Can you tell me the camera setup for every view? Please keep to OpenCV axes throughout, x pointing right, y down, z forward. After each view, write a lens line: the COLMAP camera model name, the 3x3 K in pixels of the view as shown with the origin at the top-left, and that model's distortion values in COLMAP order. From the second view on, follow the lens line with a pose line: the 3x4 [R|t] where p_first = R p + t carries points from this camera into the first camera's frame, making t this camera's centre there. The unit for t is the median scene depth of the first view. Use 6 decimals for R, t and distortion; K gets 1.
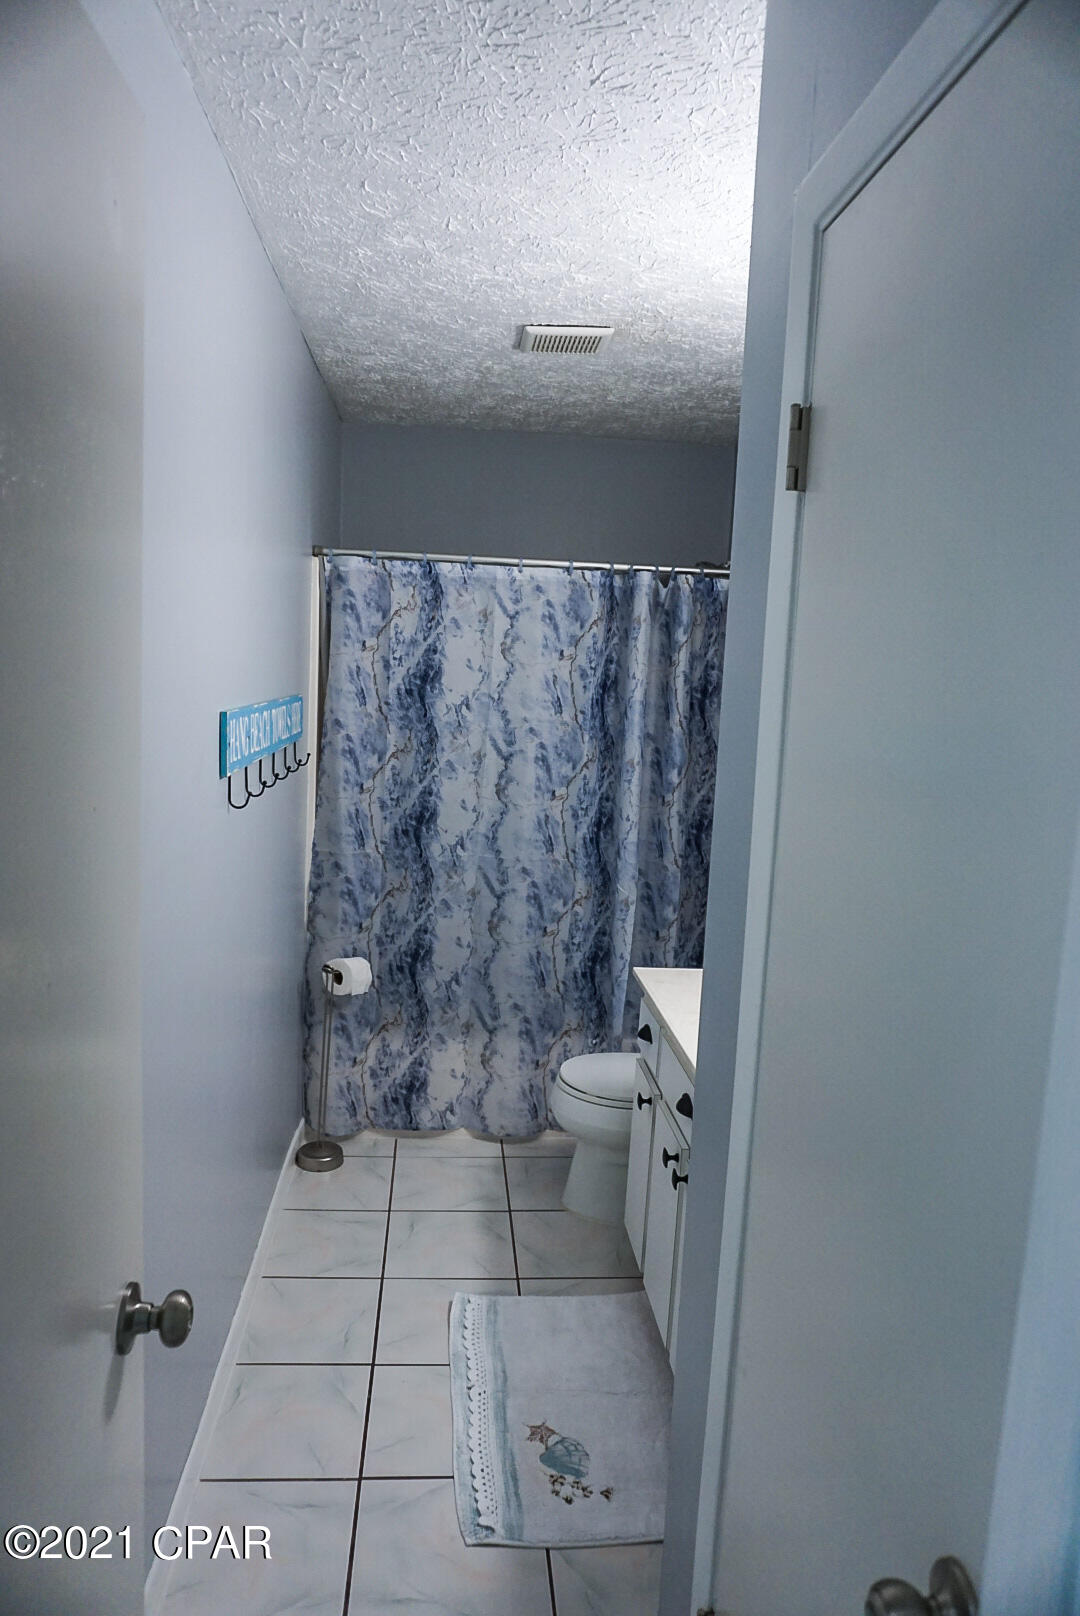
lens RADIAL K [[1076.0, 0, 540.0], [0, 1076.0, 808.0], [0, 0, 1]] dist [-0.078061, 0.052923]
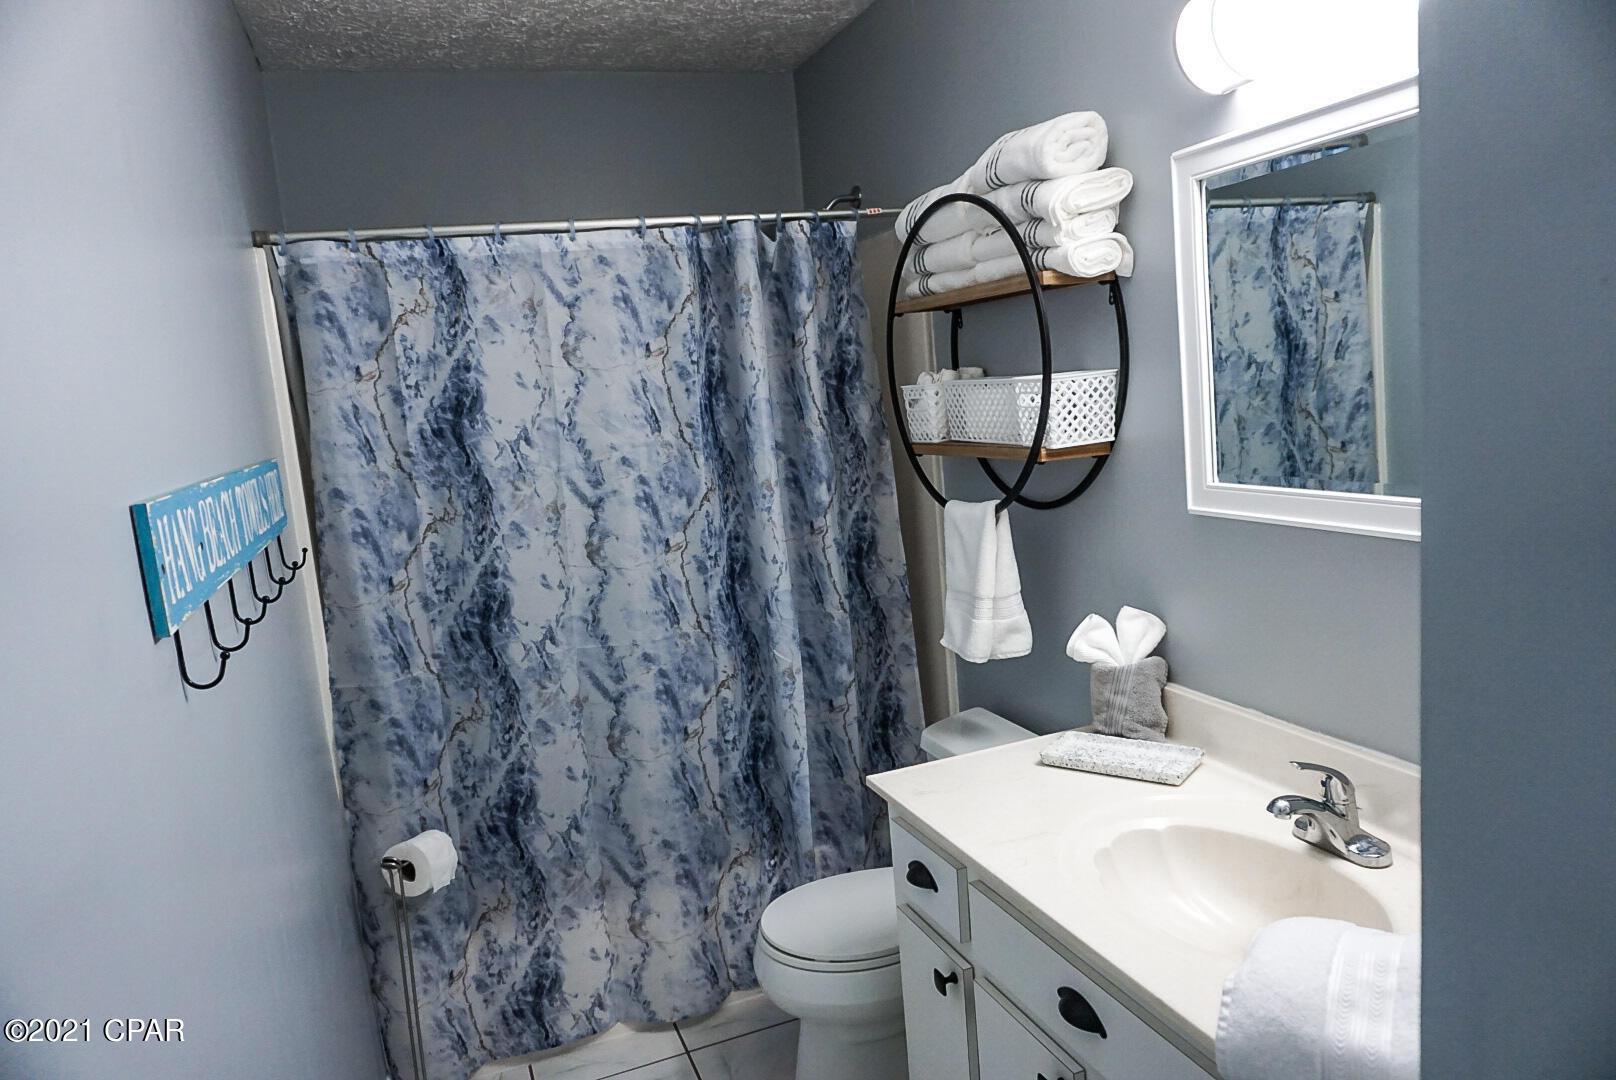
lens RADIAL K [[1076.0, 0, 798.0], [0, 1076.0, 536.0], [0, 0, 1]] dist [-0.078061, 0.052923]
pose [[0.955683, -0.168470, 0.241427, -0.077193], [0.166897, 0.985602, 0.027105, -0.023531], [-0.242517, 0.014390, 0.970040, 0.286205]]
